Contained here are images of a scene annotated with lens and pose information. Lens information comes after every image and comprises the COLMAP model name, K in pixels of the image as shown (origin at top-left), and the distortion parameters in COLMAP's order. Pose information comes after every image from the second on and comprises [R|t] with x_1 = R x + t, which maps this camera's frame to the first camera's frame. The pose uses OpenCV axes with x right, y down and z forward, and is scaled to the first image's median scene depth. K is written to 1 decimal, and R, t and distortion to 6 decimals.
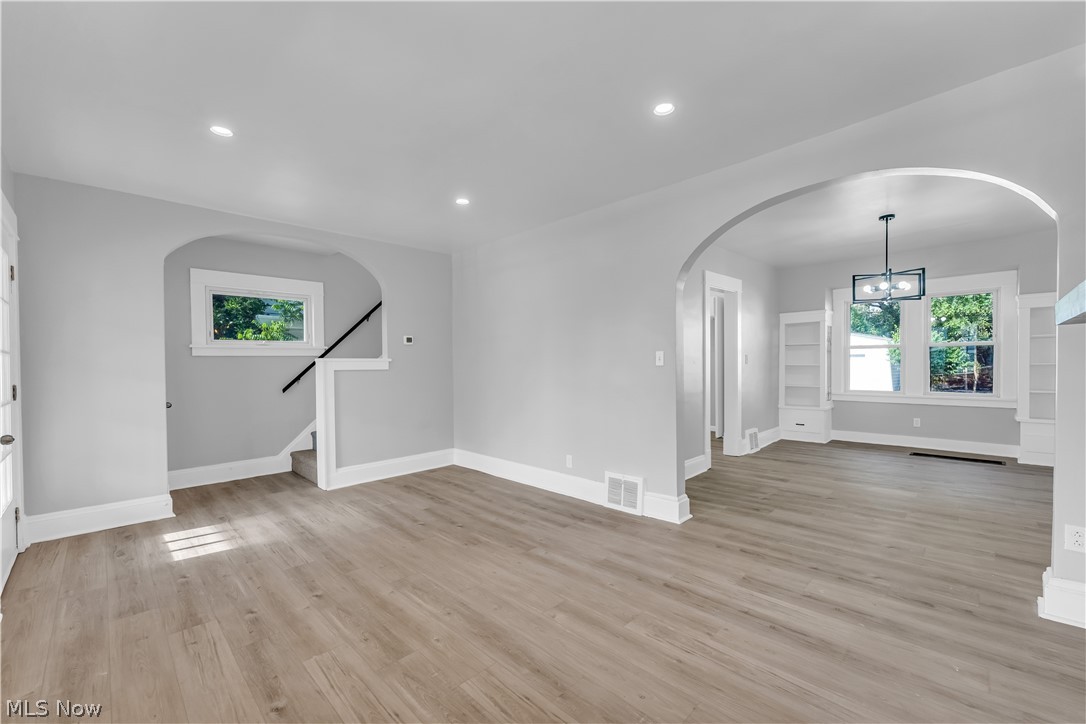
lens RADIAL K [[445.3, 0, 540.7], [0, 445.3, 370.8], [0, 0, 1]] dist [0.000144, -0.000054]
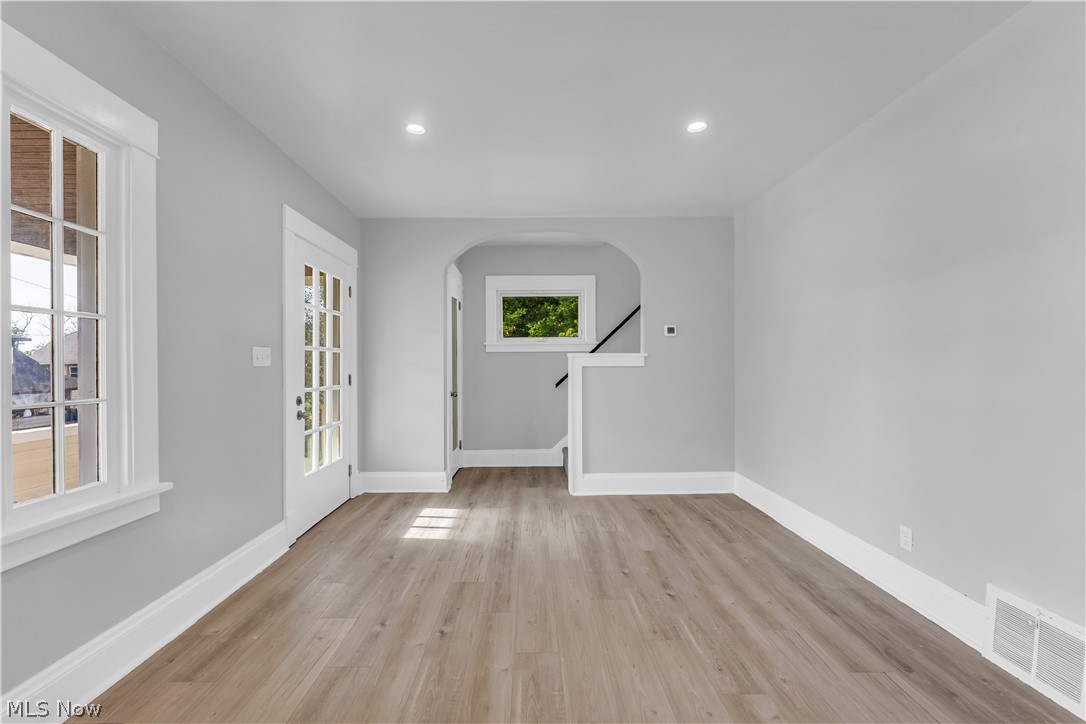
lens RADIAL K [[444.8, 0, 543.0], [0, 444.8, 362.0], [0, 0, 1]] dist [-0.000552, 0.000001]
pose [[0.716054, 0.005931, -0.698020, 0.138691], [-0.014596, 0.999872, -0.006477, -0.003407], [0.697892, 0.014826, 0.716049, 0.327847]]
